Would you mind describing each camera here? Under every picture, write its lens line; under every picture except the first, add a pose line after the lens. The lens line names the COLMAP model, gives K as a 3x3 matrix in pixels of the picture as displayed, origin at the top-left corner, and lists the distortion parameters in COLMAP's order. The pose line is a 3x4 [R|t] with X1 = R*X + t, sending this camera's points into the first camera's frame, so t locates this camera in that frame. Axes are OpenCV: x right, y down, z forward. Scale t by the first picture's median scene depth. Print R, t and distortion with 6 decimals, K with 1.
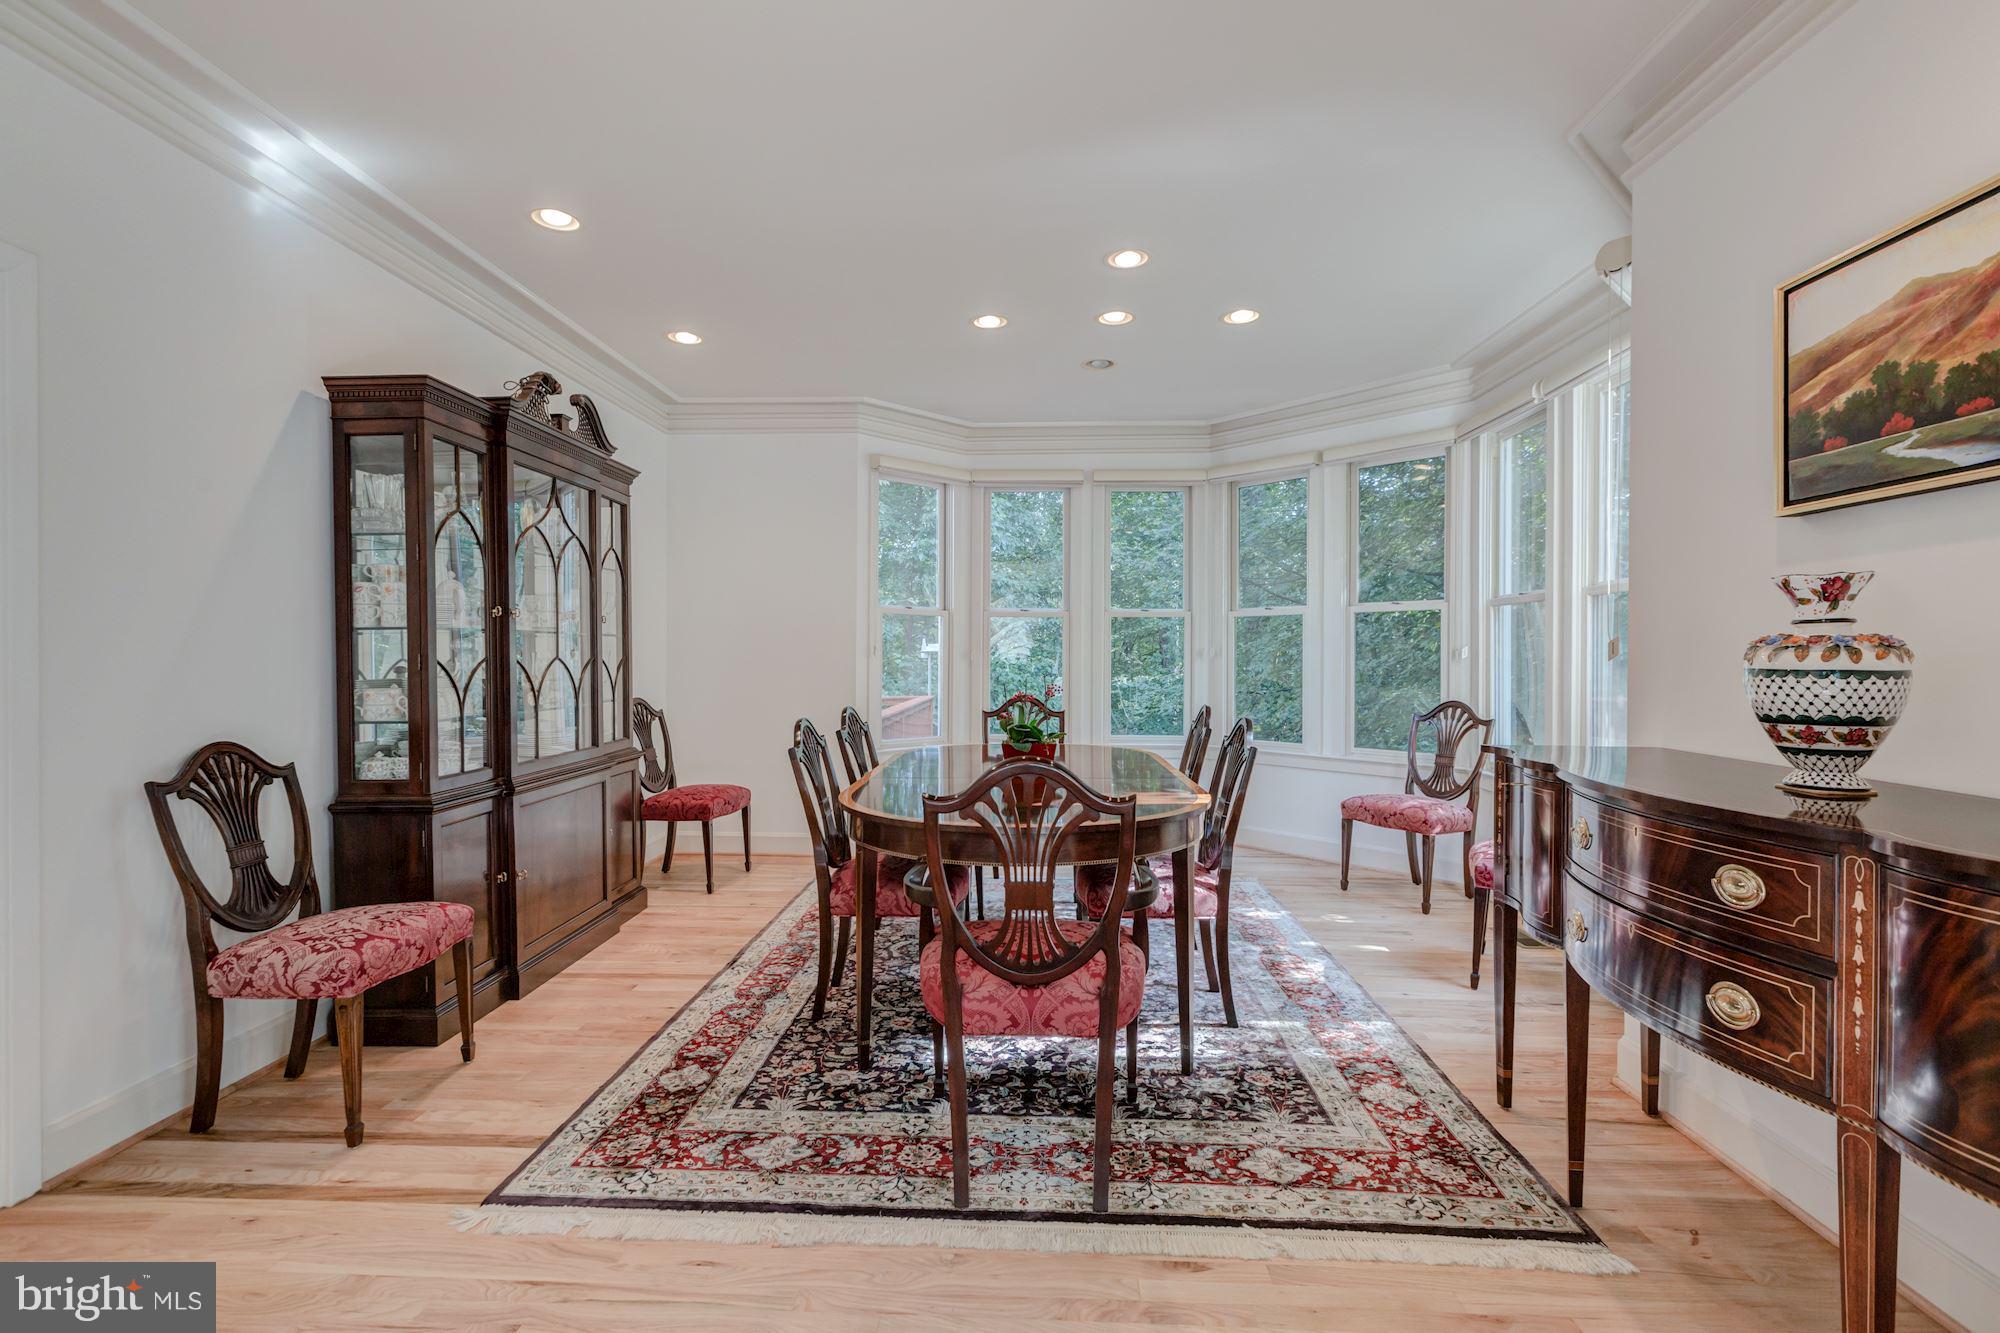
lens RADIAL K [[902.5, 0, 995.1], [0, 902.5, 664.5], [0, 0, 1]] dist [-0.001001, -0.001073]
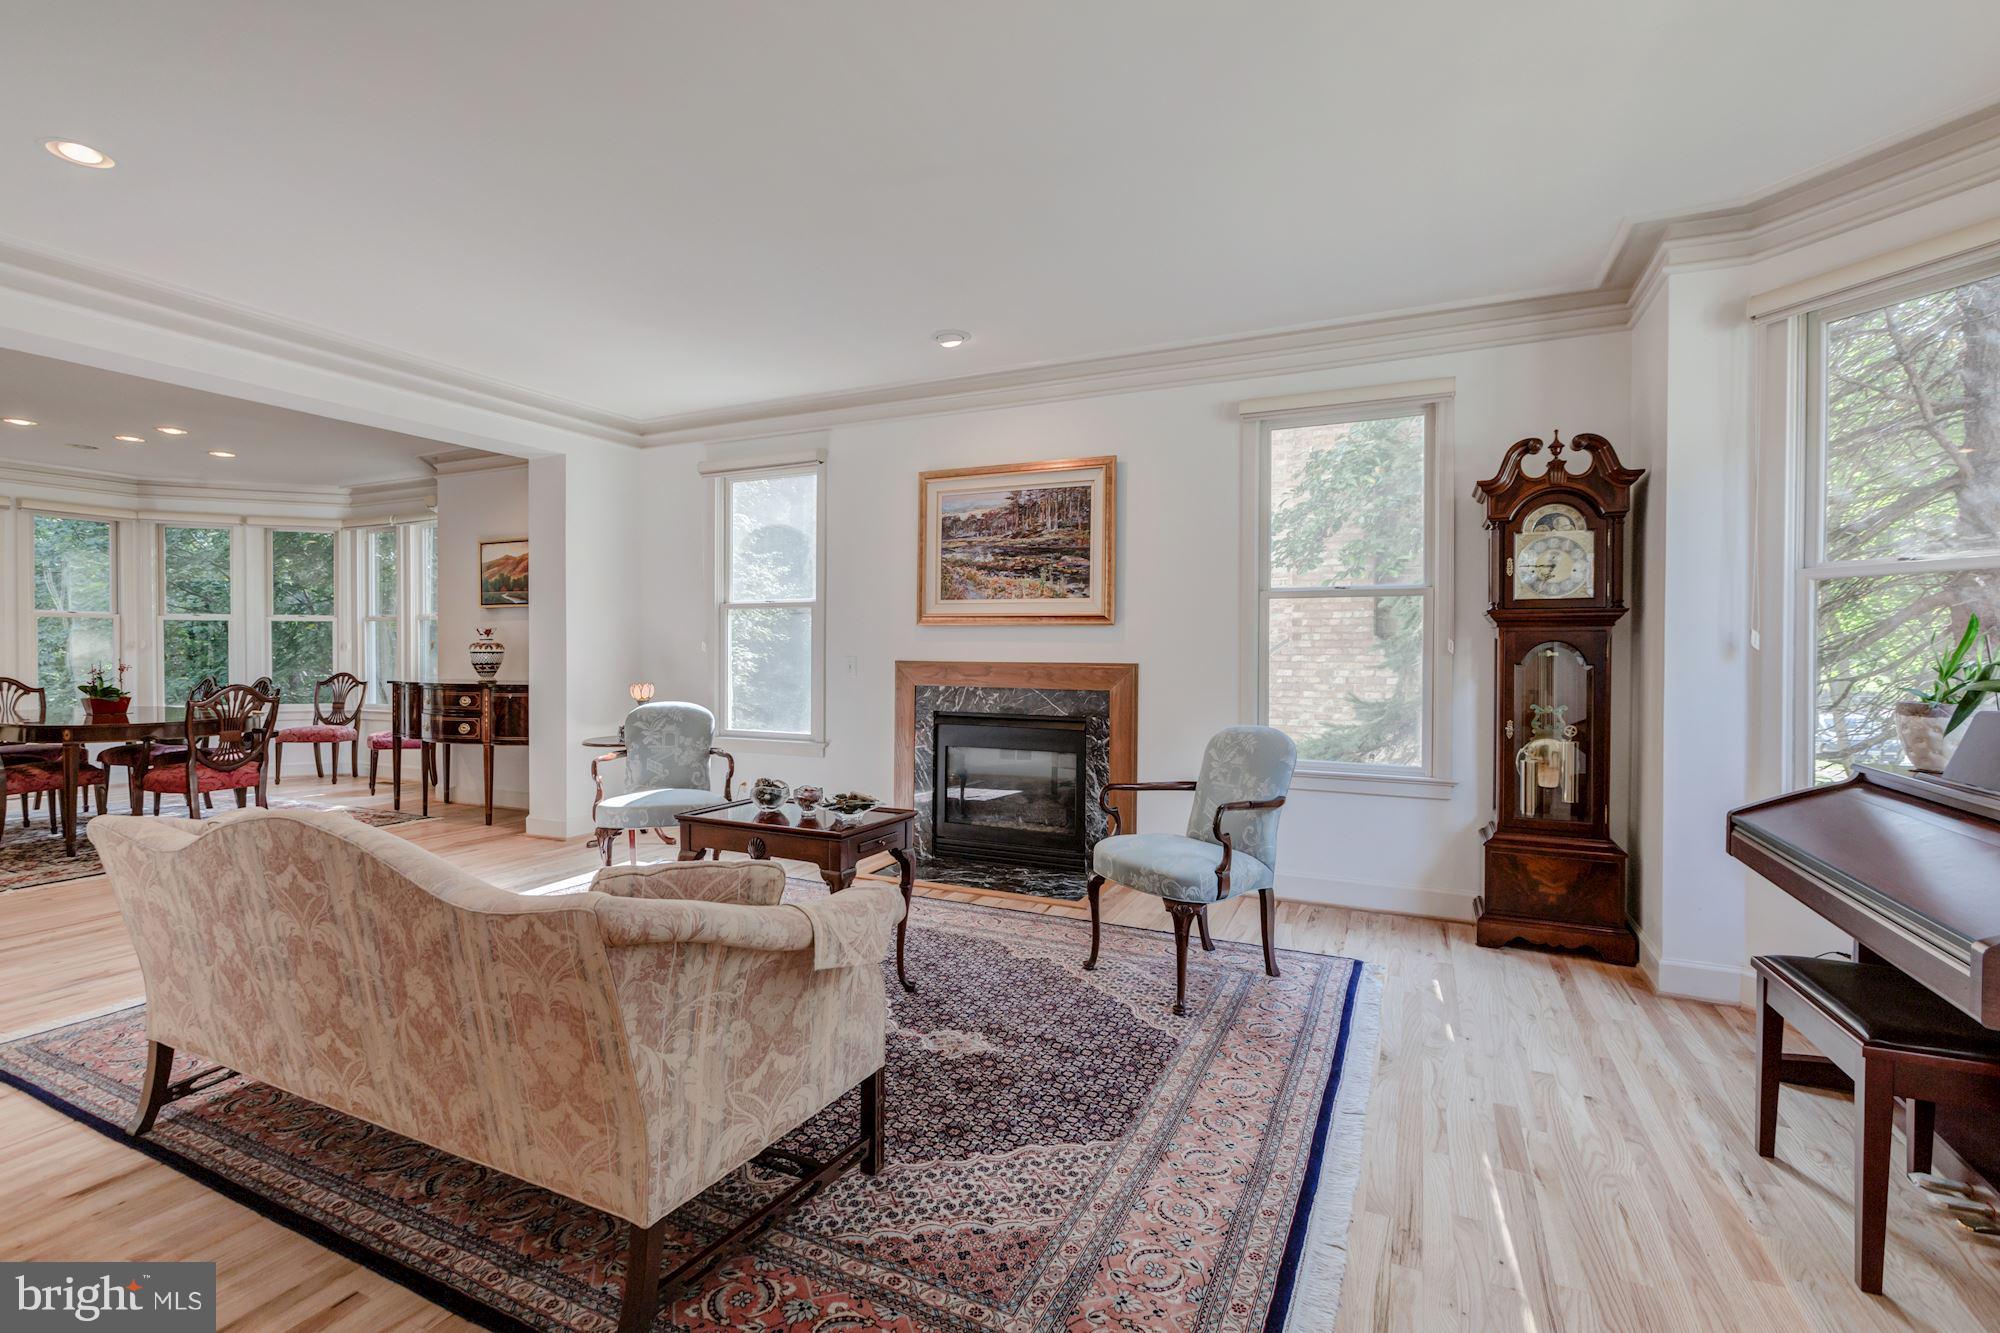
lens RADIAL K [[902.5, 0, 998.3], [0, 902.5, 655.8], [0, 0, 1]] dist [-0.001001, -0.001073]
pose [[0.383046, -0.008711, 0.923688, -0.694693], [0.008203, 0.999948, 0.006029, 0.006767], [-0.923693, 0.005268, 0.383098, -0.958351]]
